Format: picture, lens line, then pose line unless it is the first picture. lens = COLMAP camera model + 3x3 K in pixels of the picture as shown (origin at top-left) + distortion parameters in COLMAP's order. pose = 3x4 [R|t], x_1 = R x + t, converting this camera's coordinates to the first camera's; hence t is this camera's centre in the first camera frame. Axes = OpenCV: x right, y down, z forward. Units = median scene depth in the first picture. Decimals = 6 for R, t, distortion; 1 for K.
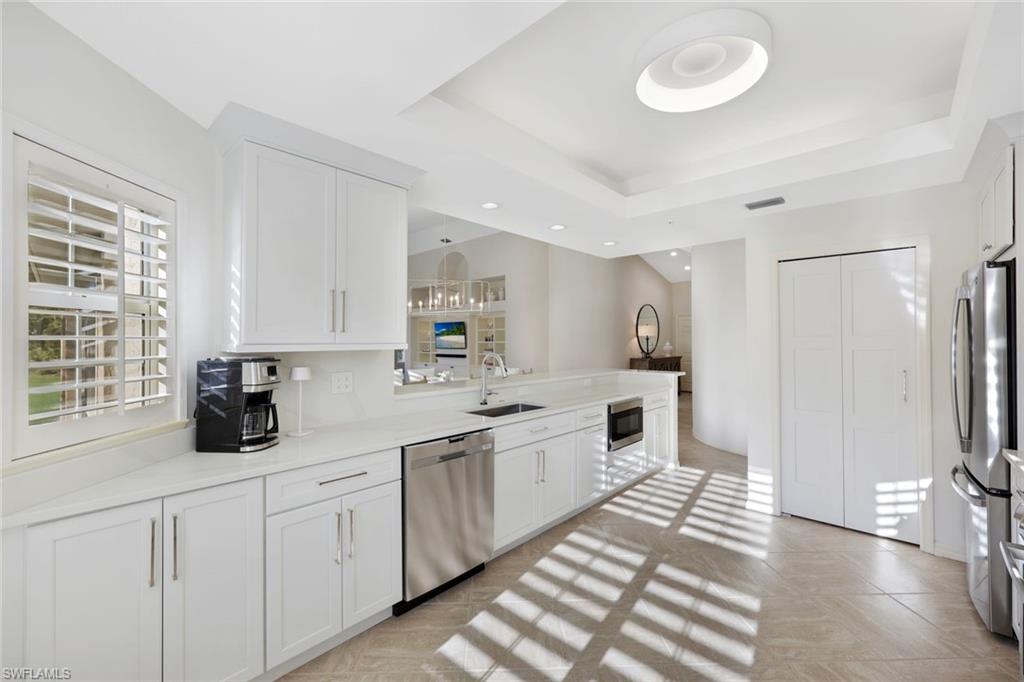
lens RADIAL K [[425.1, 0, 512.0], [0, 425.1, 341.0], [0, 0, 1]] dist [0.002204, -0.000032]
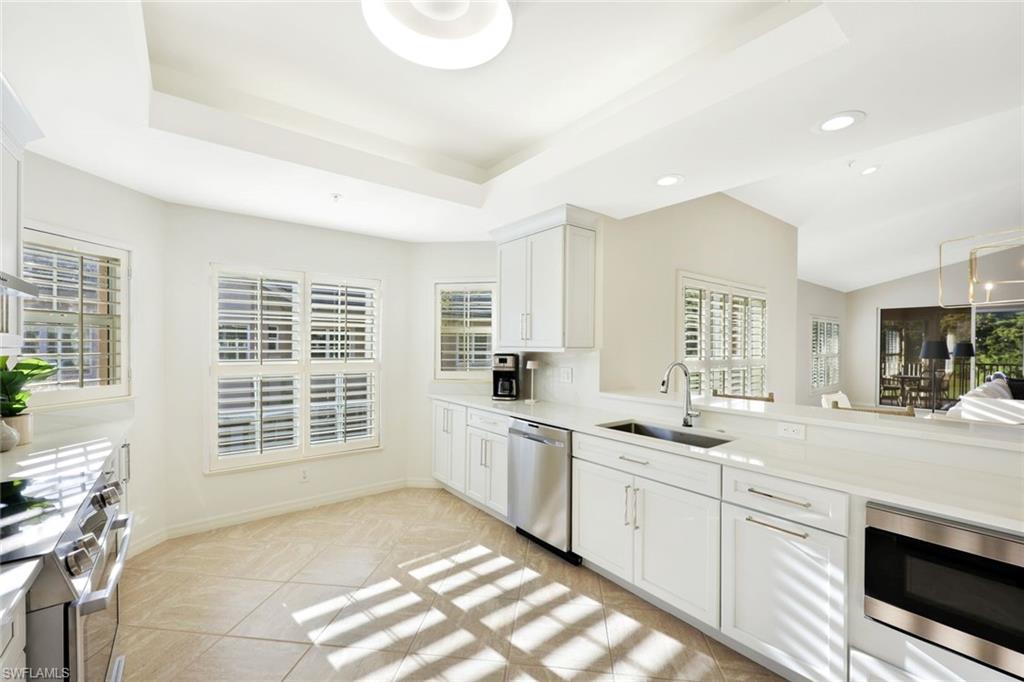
lens RADIAL K [[429.9, 0, 512.0], [0, 429.9, 341.0], [0, 0, 1]] dist [0.000496, -0.000007]
pose [[-0.180945, -0.007997, -0.983461, 0.916928], [-0.008826, 0.999940, -0.006508, -0.004227], [0.983454, 0.007502, -0.181004, 0.947226]]
